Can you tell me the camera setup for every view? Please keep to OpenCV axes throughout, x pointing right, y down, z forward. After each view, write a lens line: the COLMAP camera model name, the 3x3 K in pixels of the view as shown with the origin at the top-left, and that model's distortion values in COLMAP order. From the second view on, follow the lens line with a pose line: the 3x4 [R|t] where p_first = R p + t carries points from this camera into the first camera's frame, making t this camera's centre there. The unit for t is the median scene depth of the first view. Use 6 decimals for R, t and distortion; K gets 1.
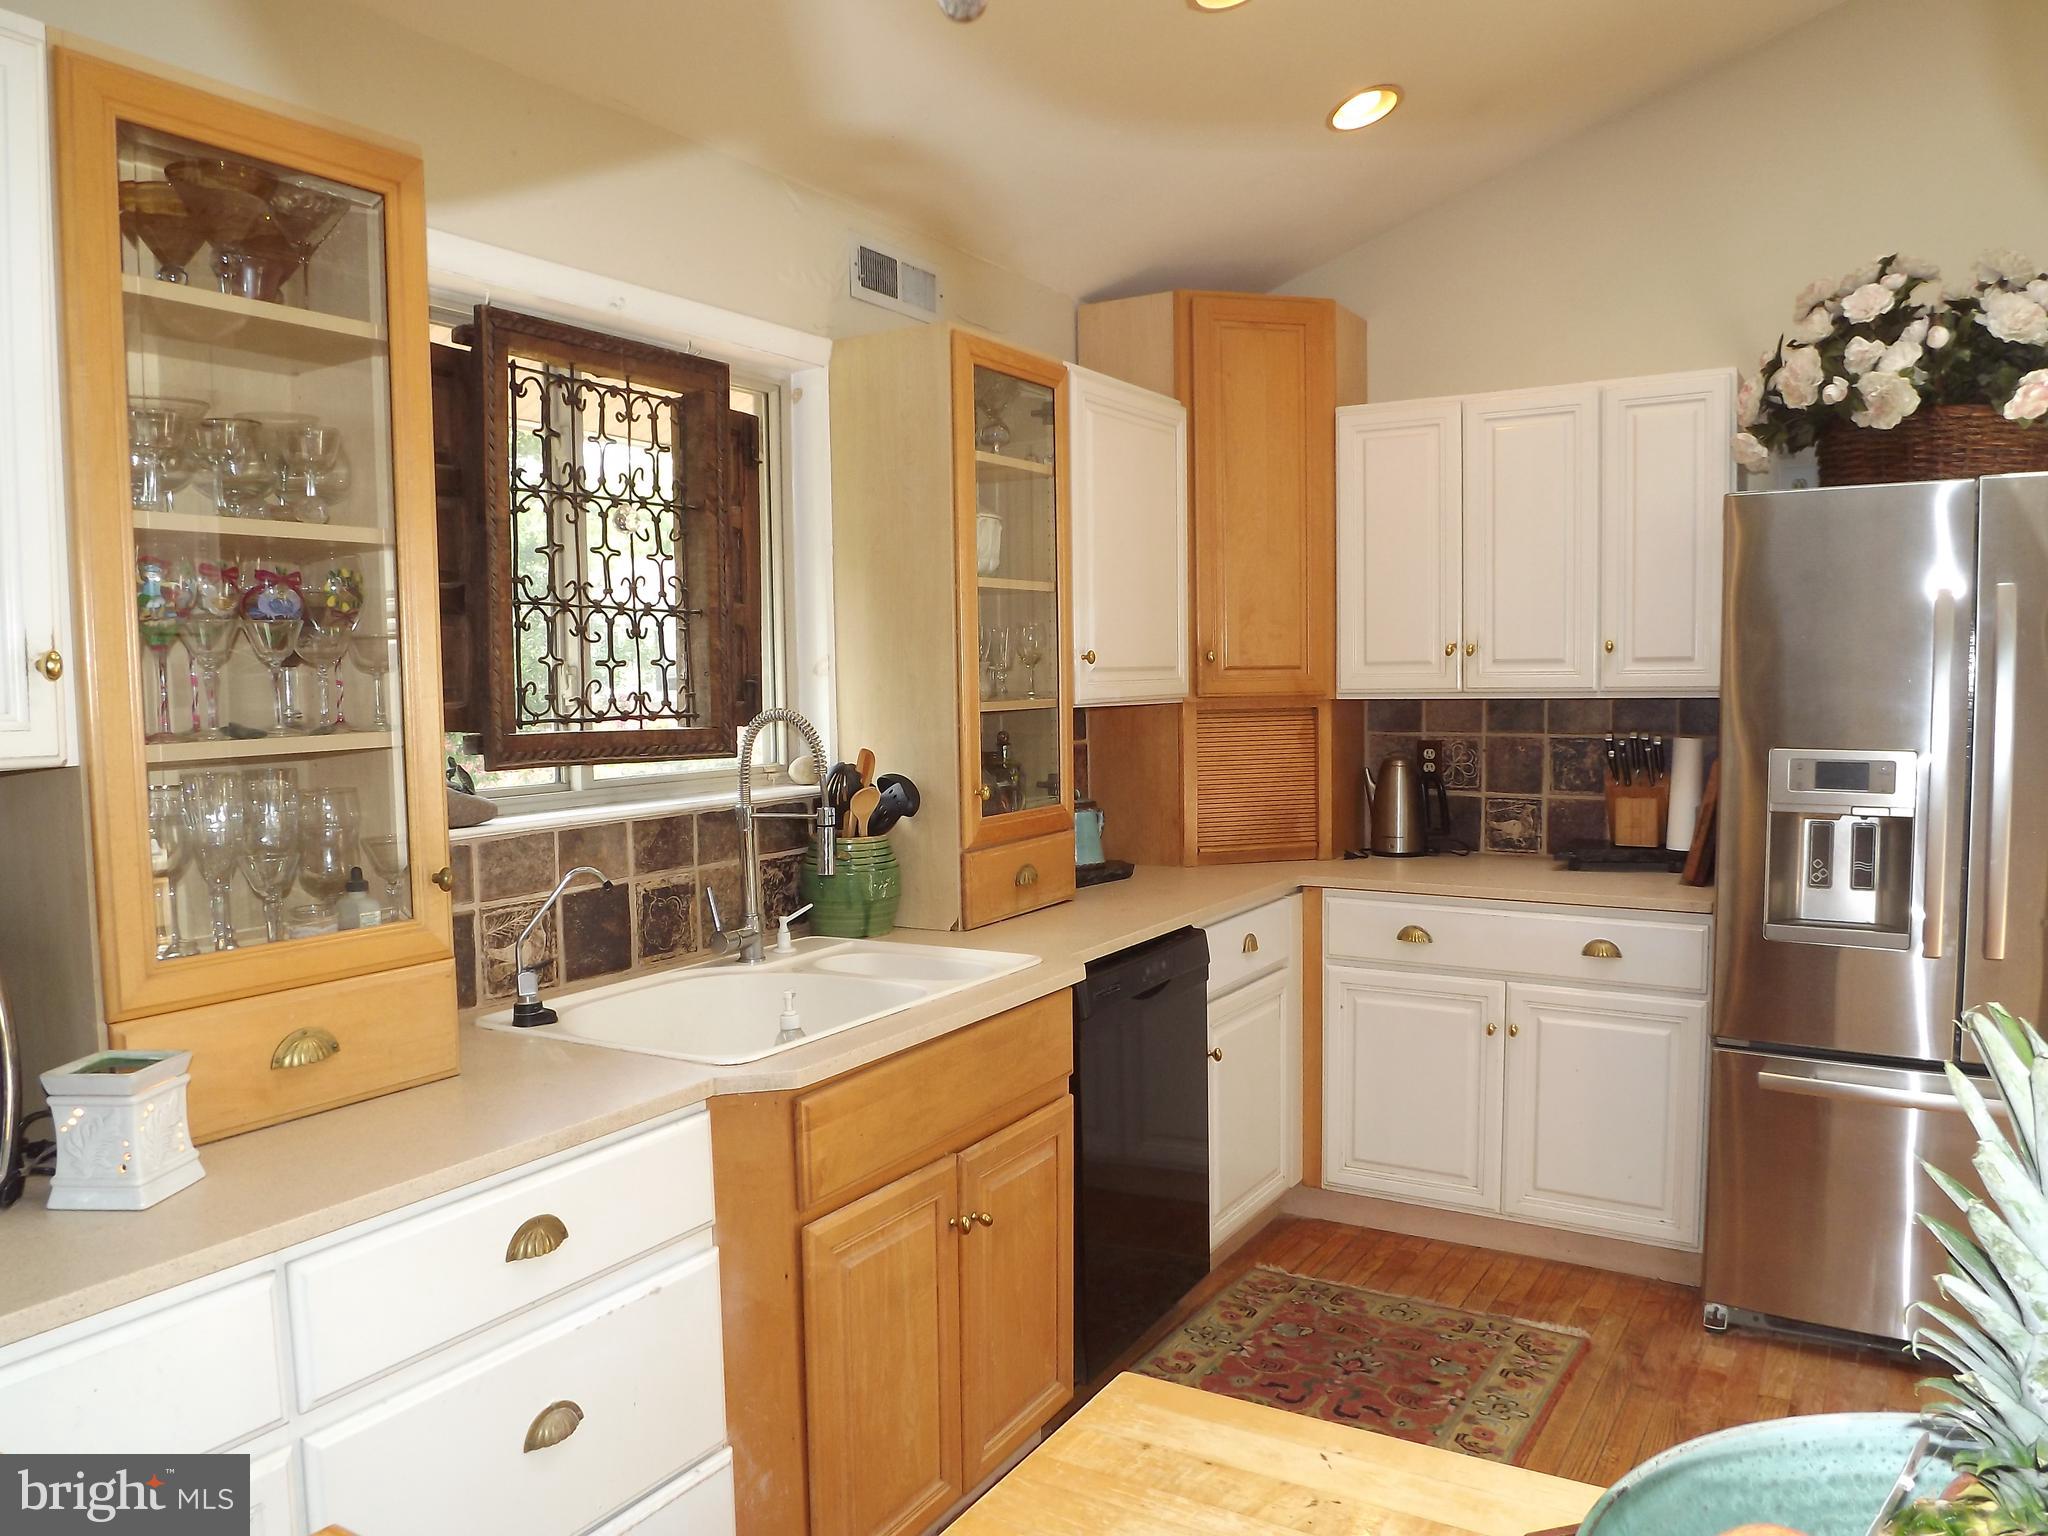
lens RADIAL K [[1483.8, 0, 1037.0], [0, 1483.8, 791.5], [0, 0, 1]] dist [-0.057598, 0.011055]
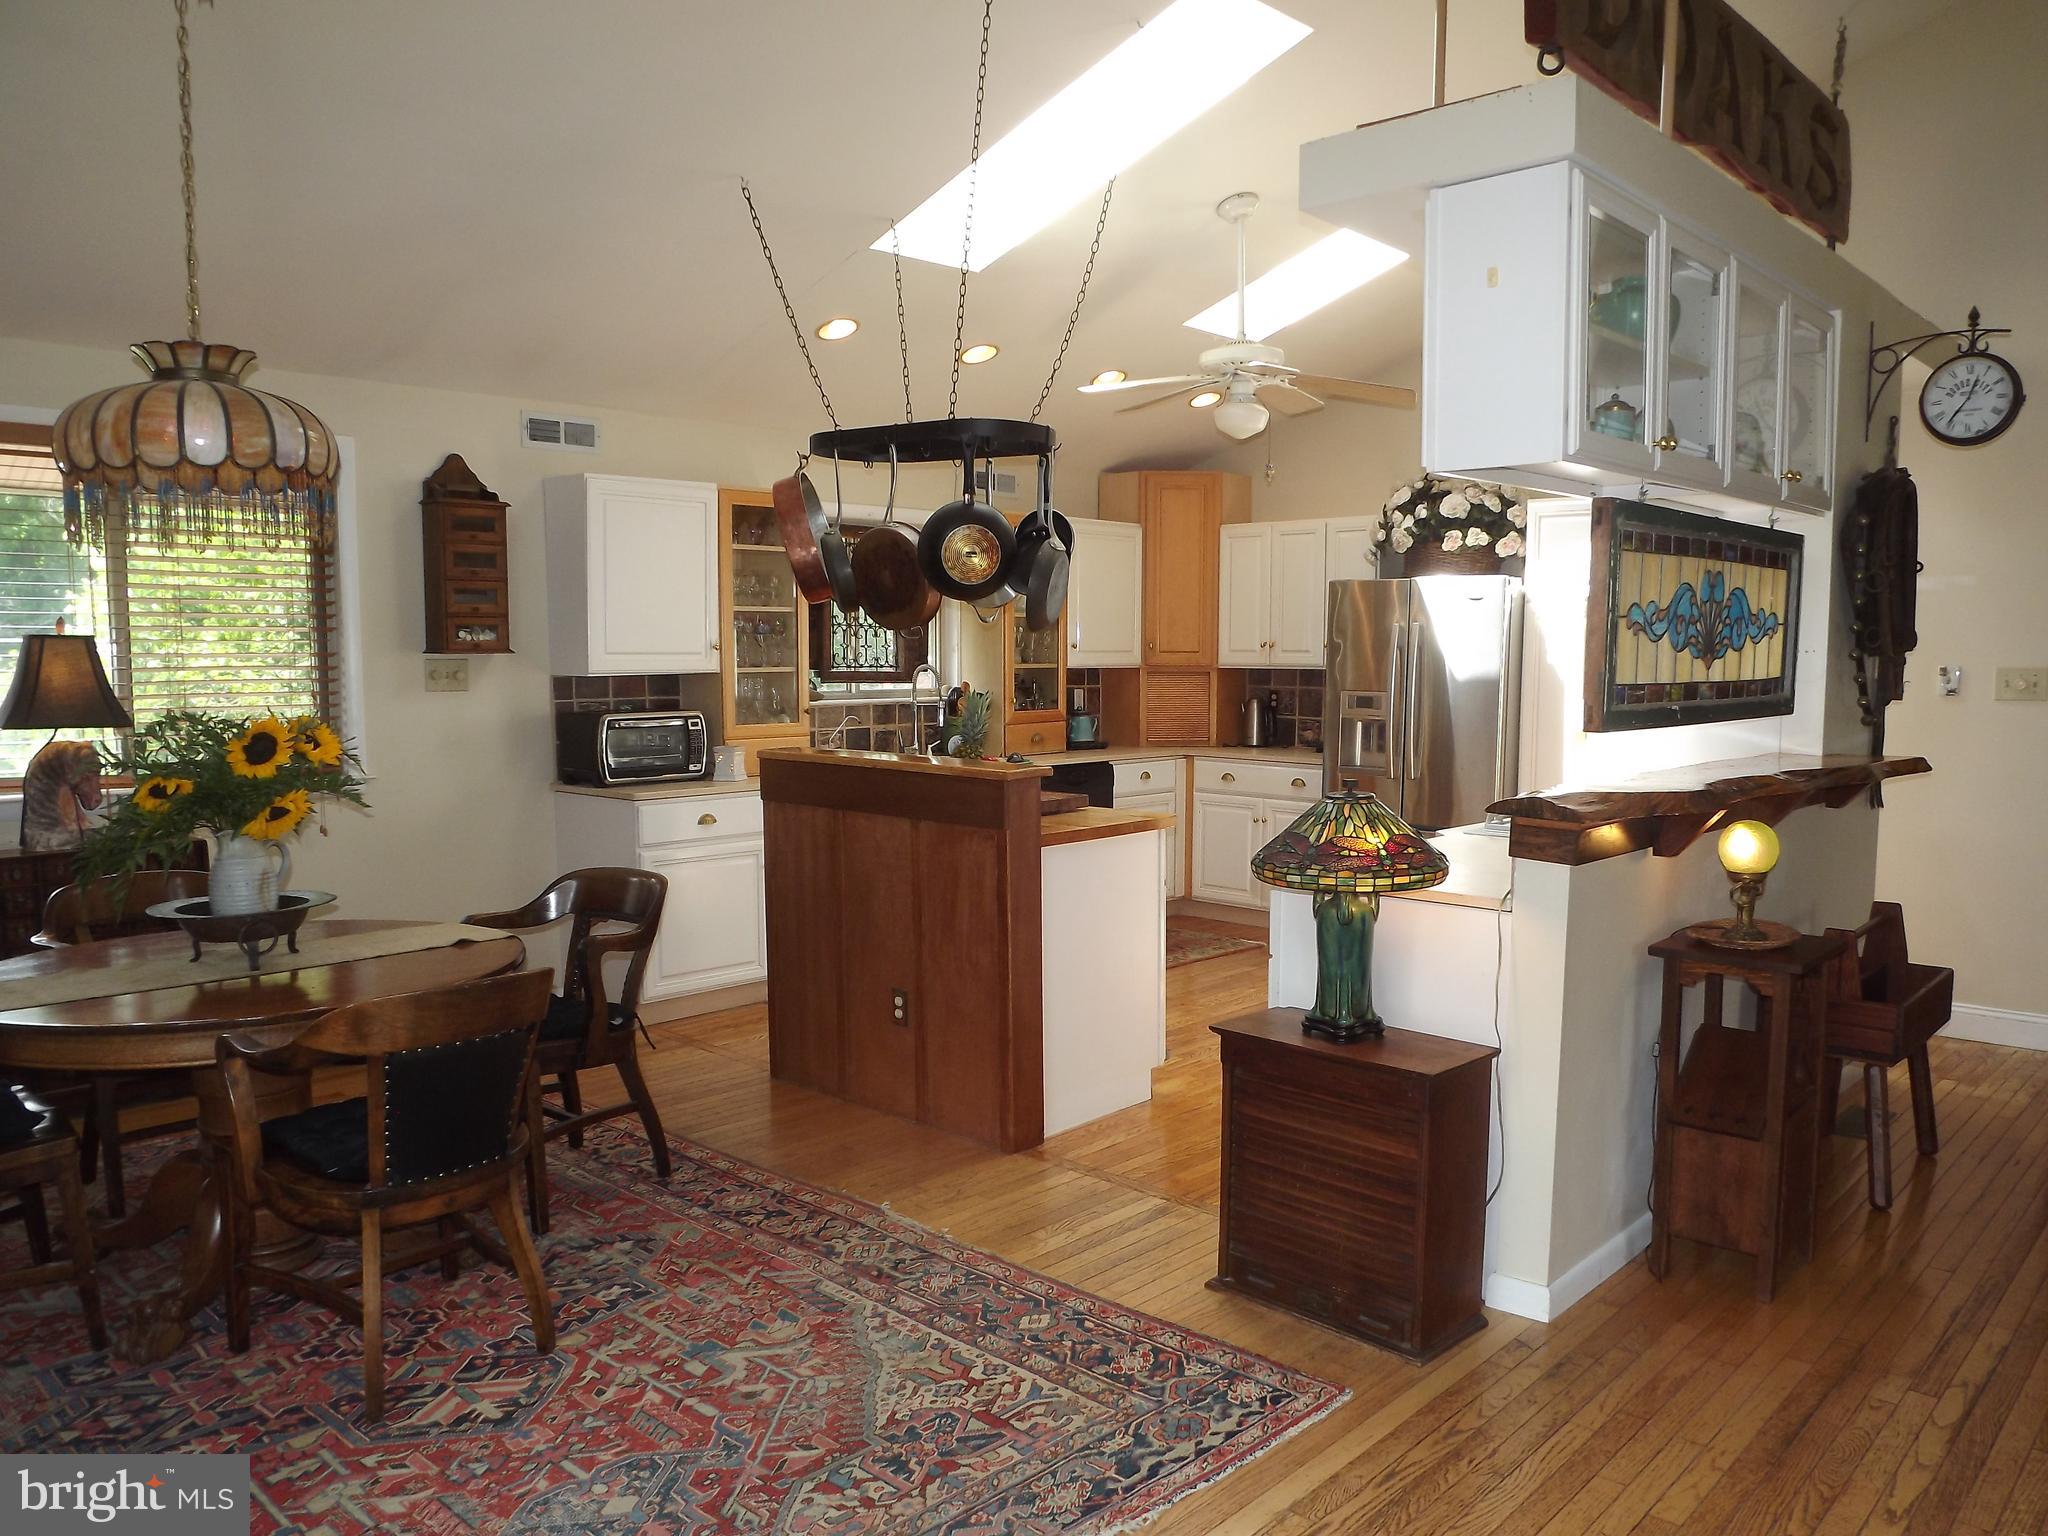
lens RADIAL K [[1481.5, 0, 1044.9], [0, 1481.5, 800.5], [0, 0, 1]] dist [-0.070768, 0.026961]
pose [[0.977878, 0.037945, -0.205703, 0.499313], [-0.033341, 0.999111, 0.025801, 0.095480], [0.206500, -0.018372, 0.978274, -1.324064]]
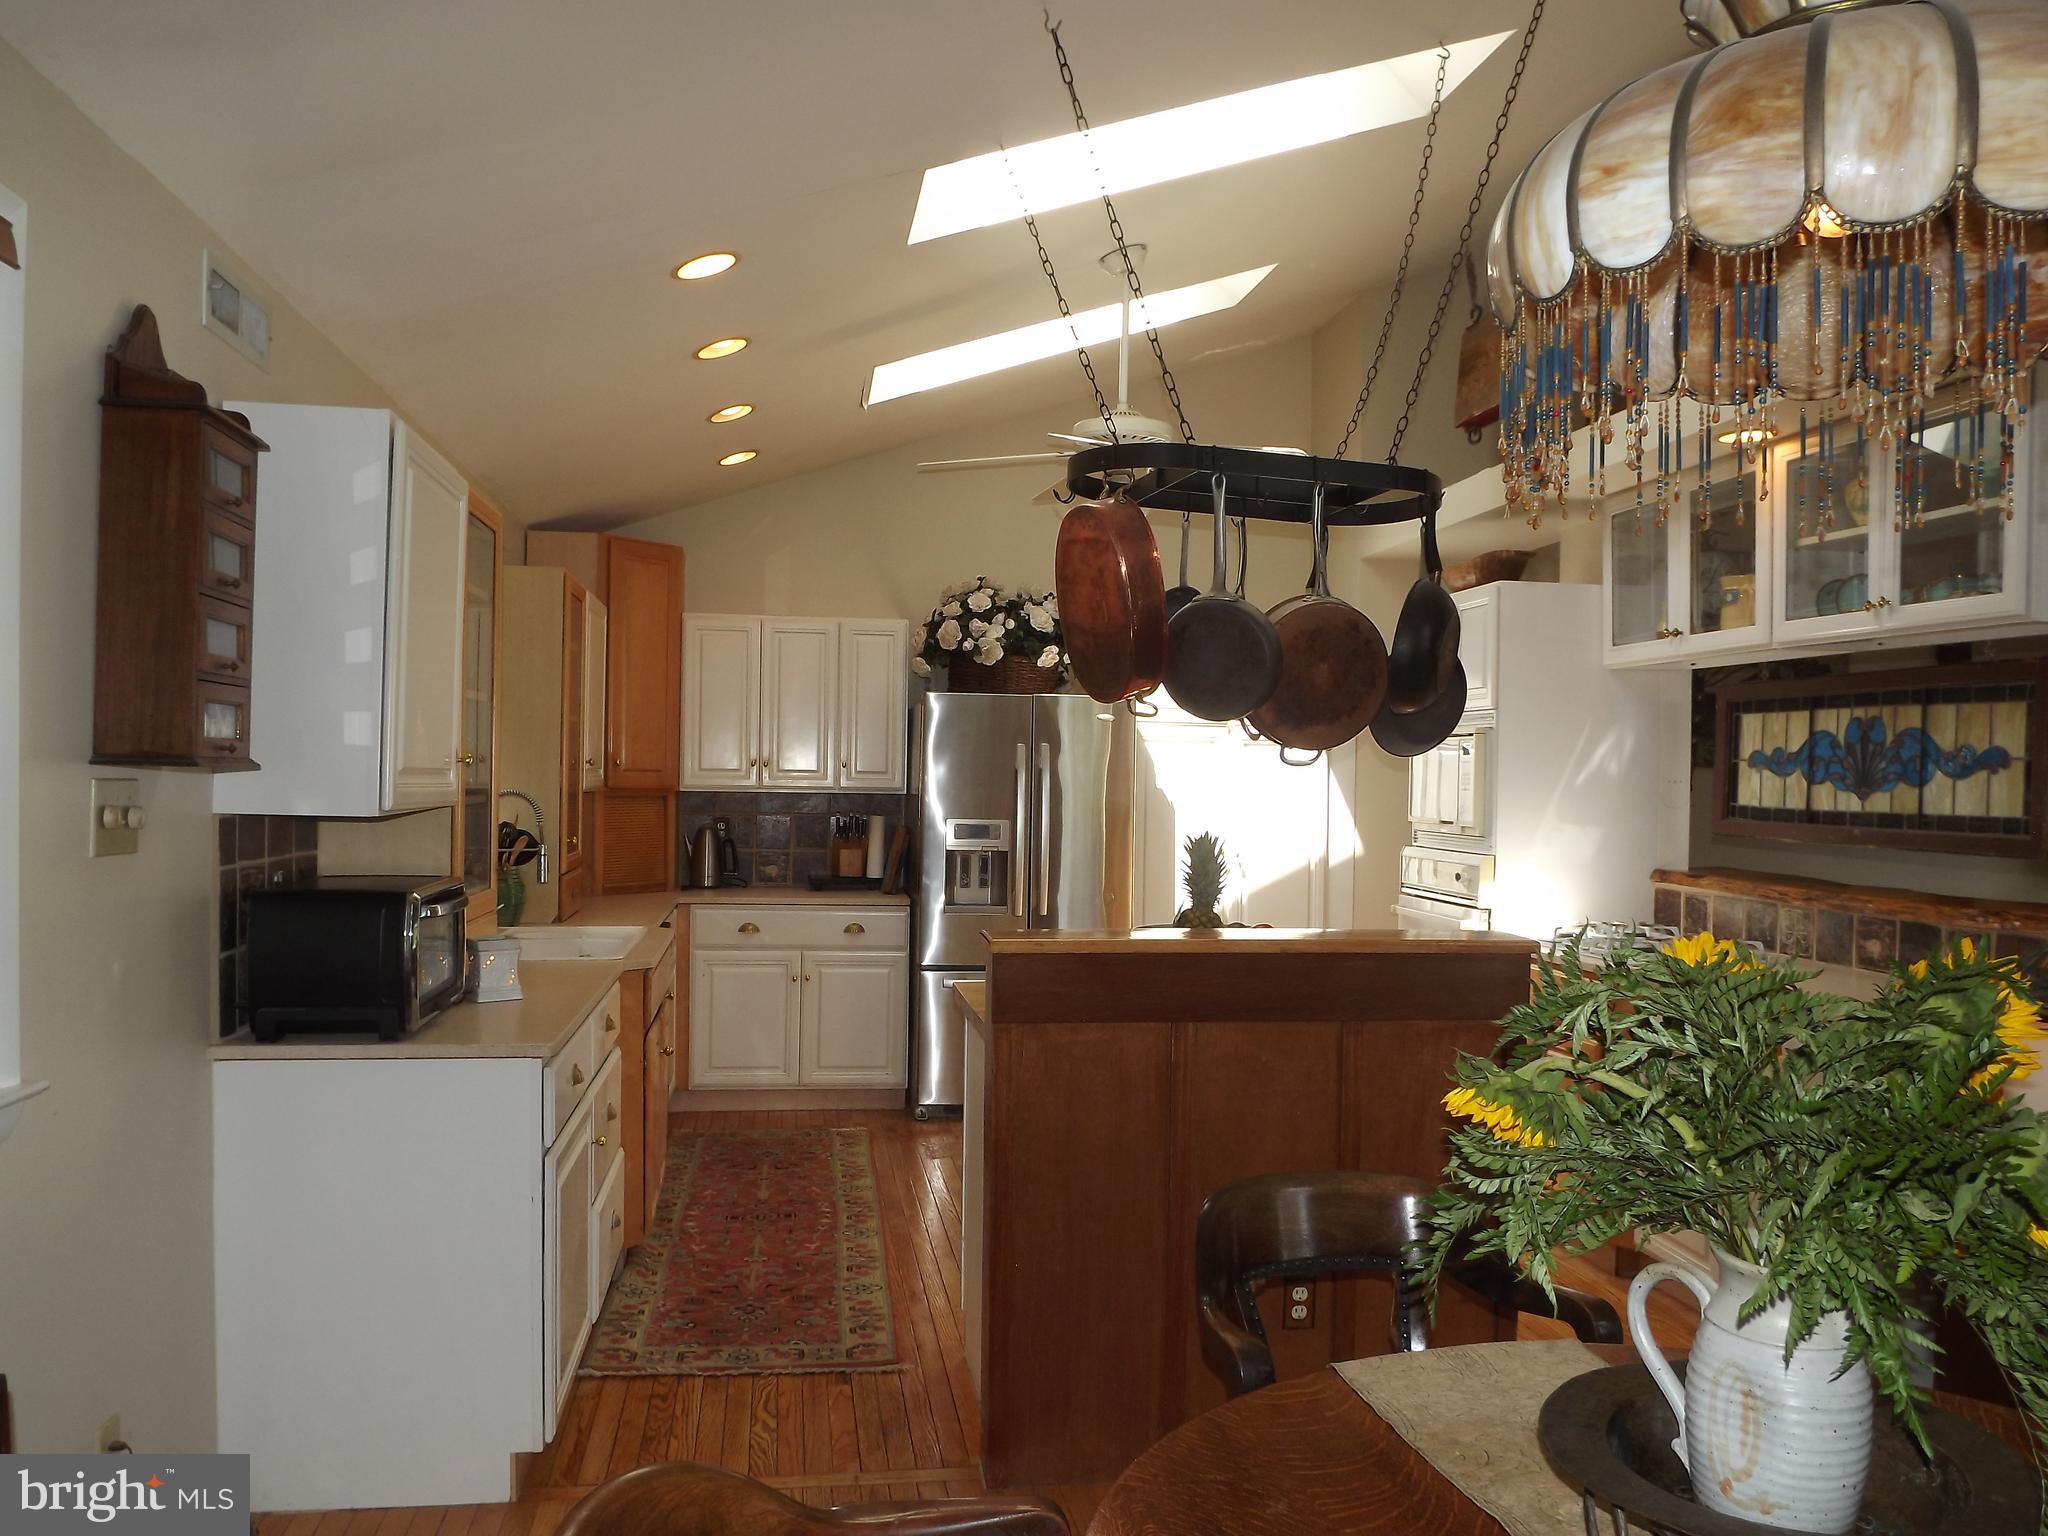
lens RADIAL K [[1476.3, 0, 1026.2], [0, 1476.3, 774.9], [0, 0, 1]] dist [-0.049959, 0.000656]
pose [[0.763966, 0.027648, 0.644664, -0.690662], [0.024077, 0.997164, -0.071298, 0.055868], [-0.644807, 0.069990, 0.761134, -0.595390]]
